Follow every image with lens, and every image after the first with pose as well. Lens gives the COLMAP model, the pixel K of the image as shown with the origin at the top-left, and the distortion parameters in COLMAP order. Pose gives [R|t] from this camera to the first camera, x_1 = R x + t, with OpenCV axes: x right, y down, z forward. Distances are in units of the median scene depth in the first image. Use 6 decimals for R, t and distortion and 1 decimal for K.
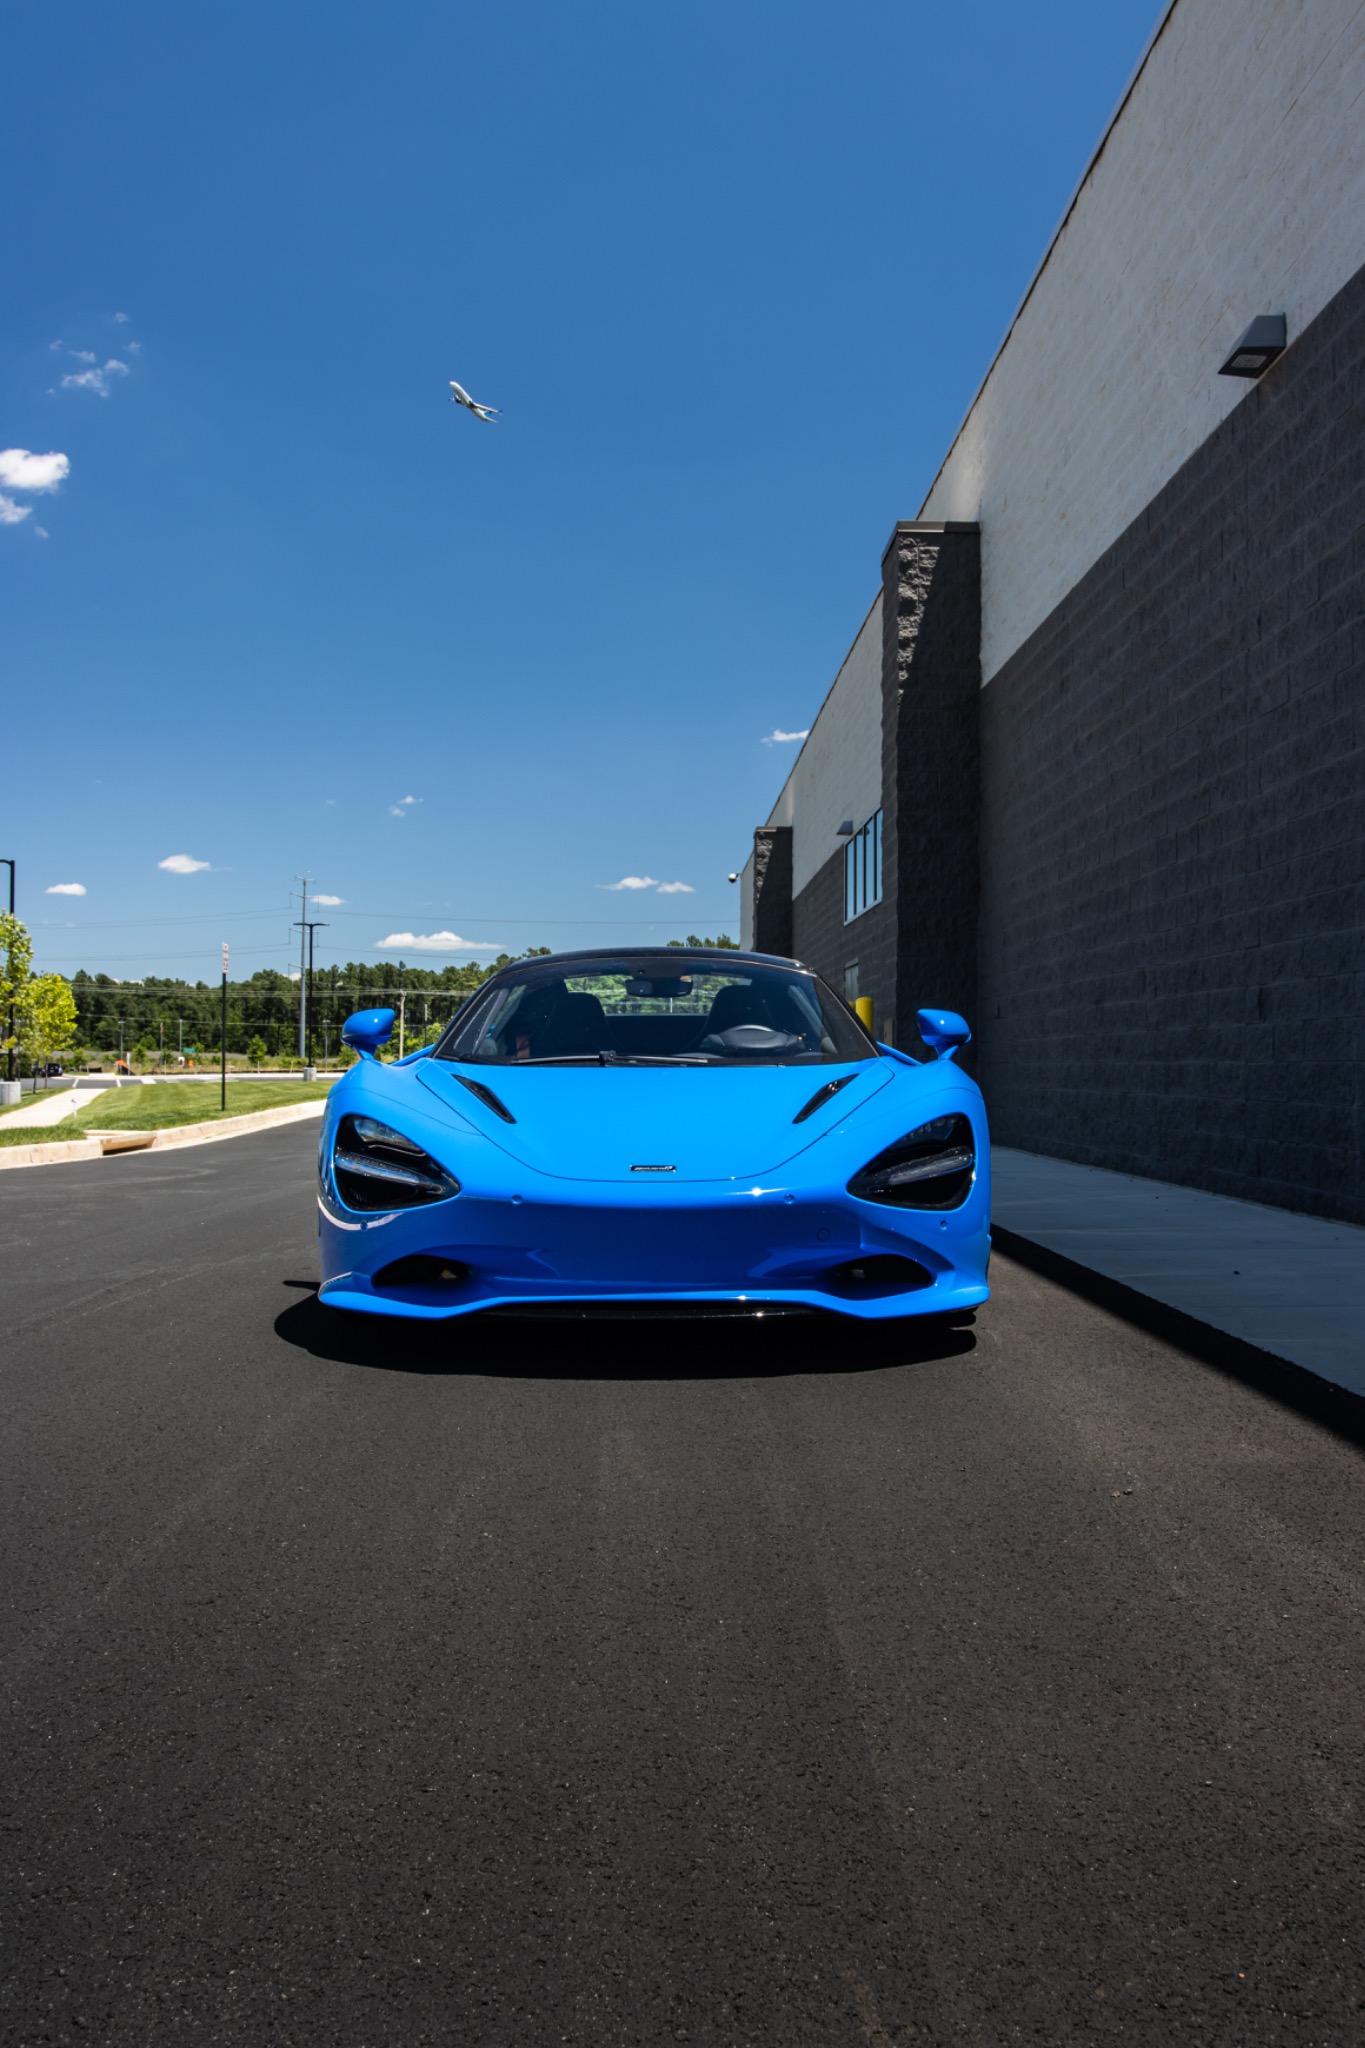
lens RADIAL K [[1693.7, 0, 682.5], [0, 1693.7, 1024.0], [0, 0, 1]] dist [-0.086346, 0.081961]
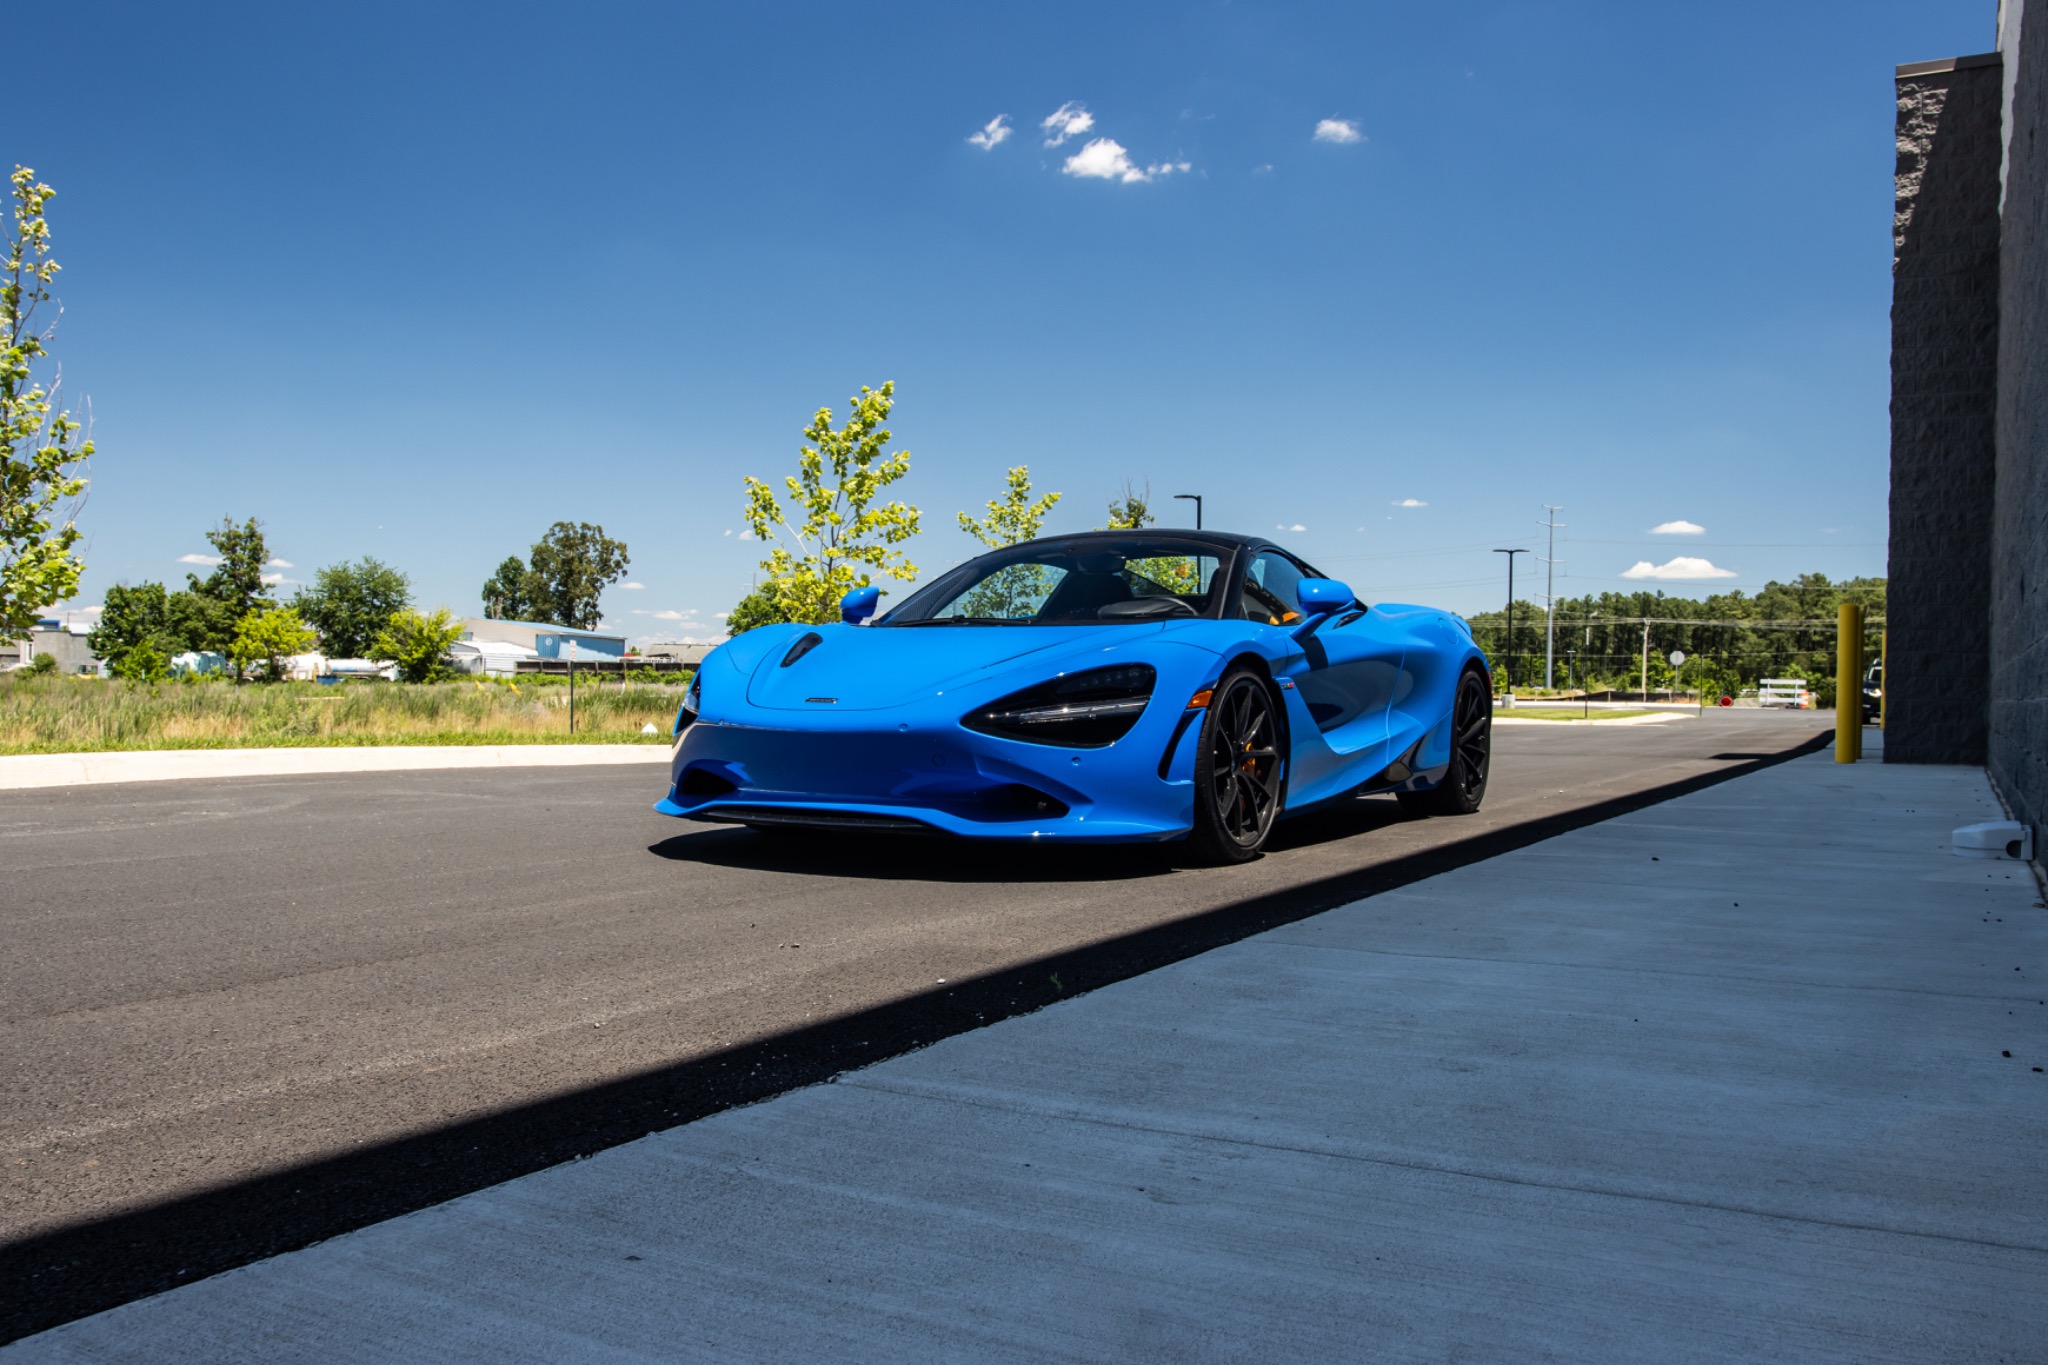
lens RADIAL K [[1693.7, 0, 1045.0], [0, 1693.7, 686.6], [0, 0, 1]] dist [-0.086346, 0.081961]
pose [[0.863713, 0.013401, -0.503806, 0.102233], [-0.004292, 0.999806, 0.019235, 0.007383], [0.503966, -0.014451, 0.863603, 0.006553]]
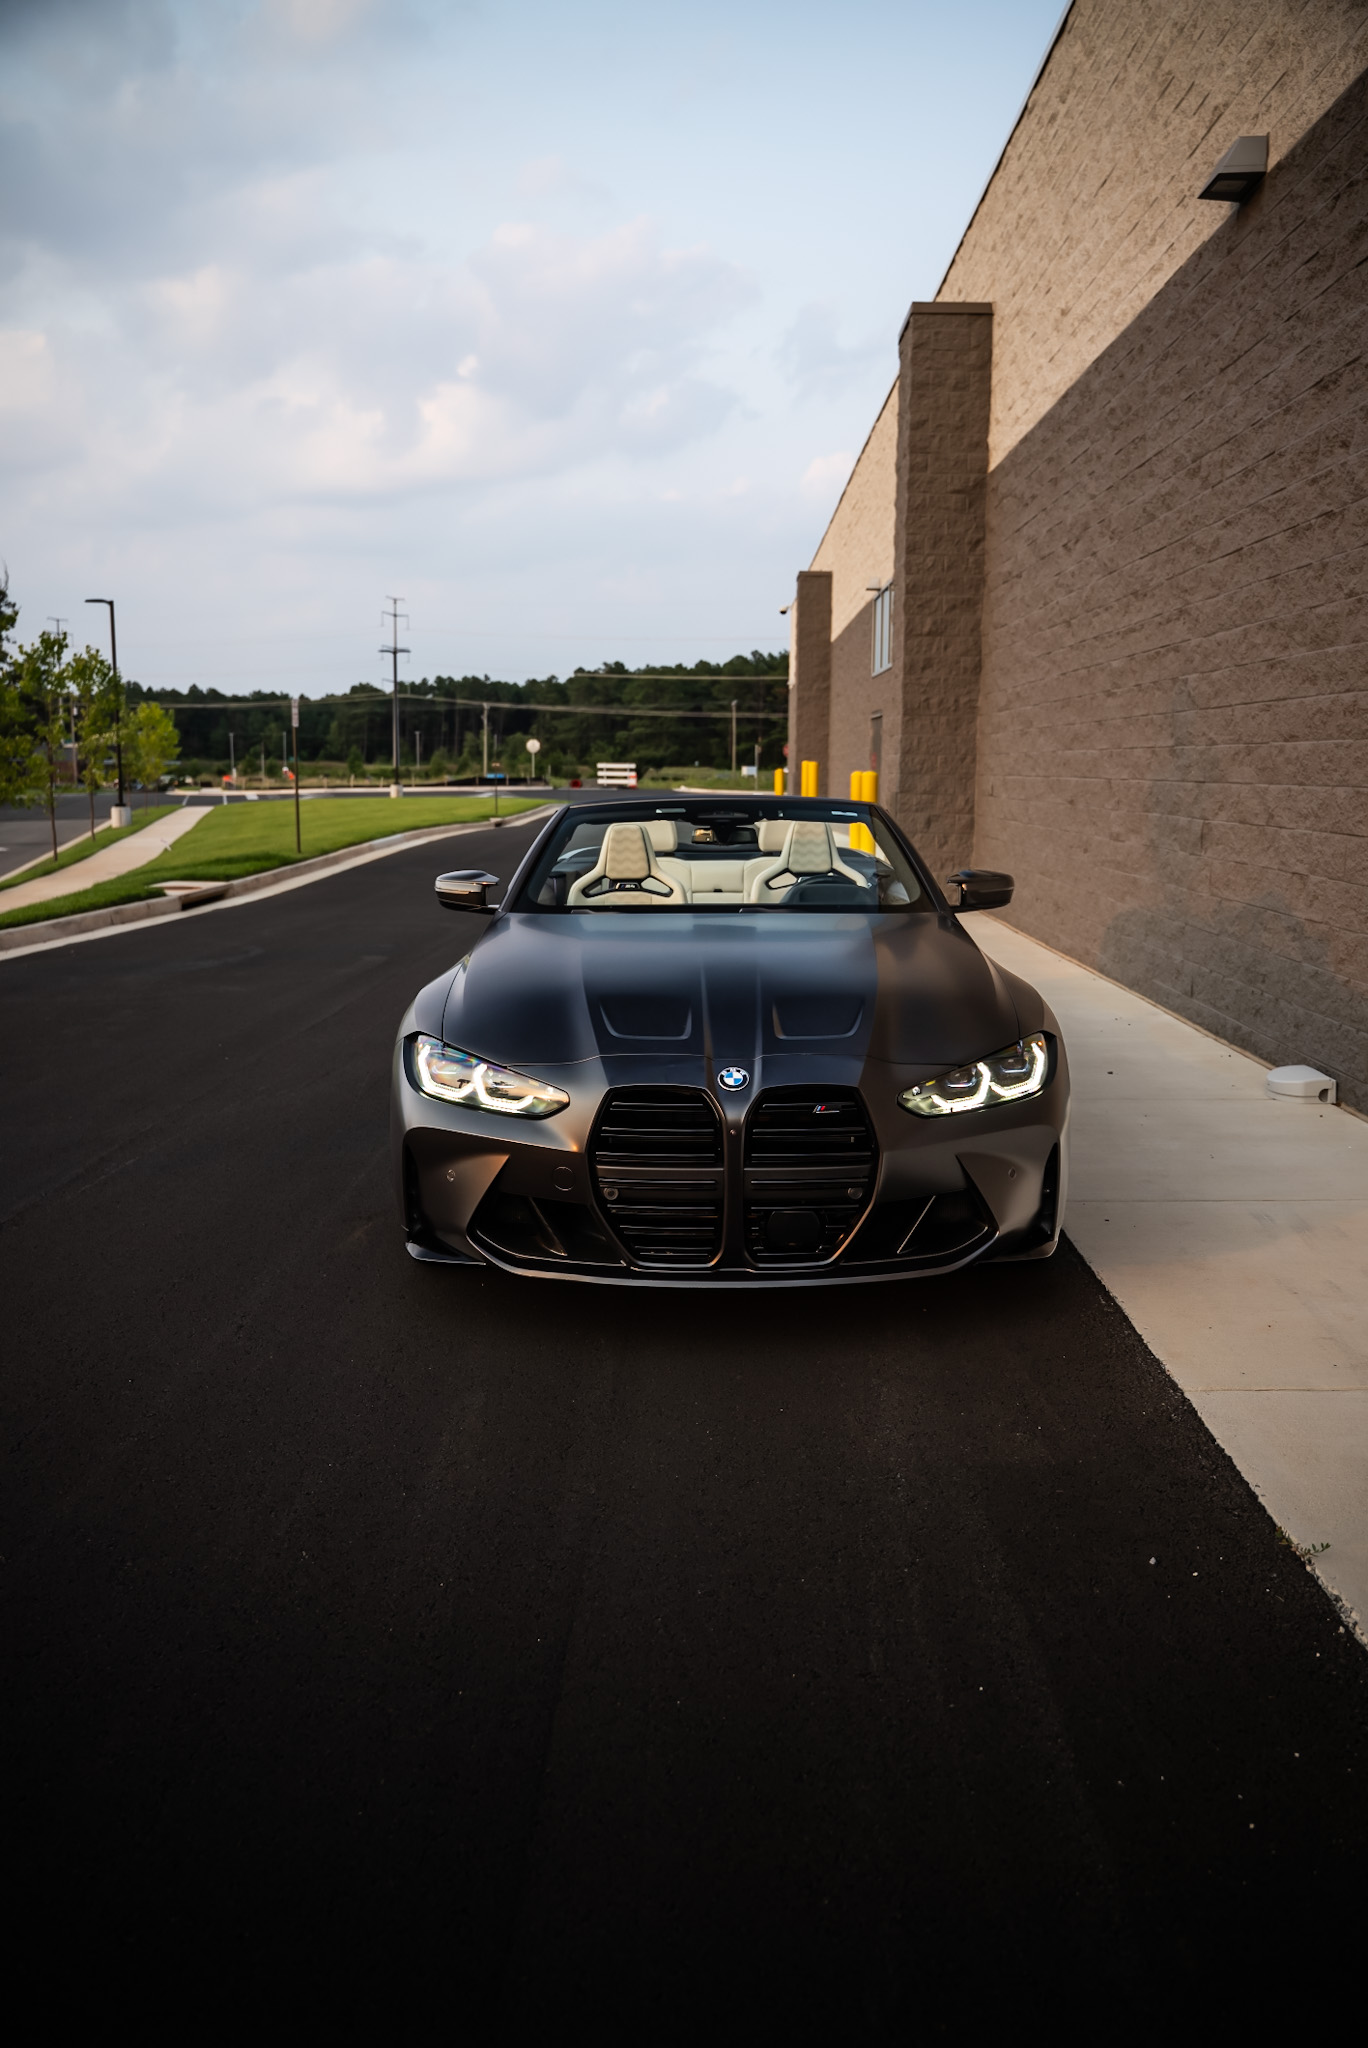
lens RADIAL K [[1545.3, 0, 689.6], [0, 1545.3, 1022.3], [0, 0, 1]] dist [-0.107107, 0.126783]
pose [[0.999260, 0.007972, -0.037632, 0.017237], [-0.000766, 0.982216, 0.187752, -0.023456], [0.038459, -0.187584, 0.981495, 0.005040]]
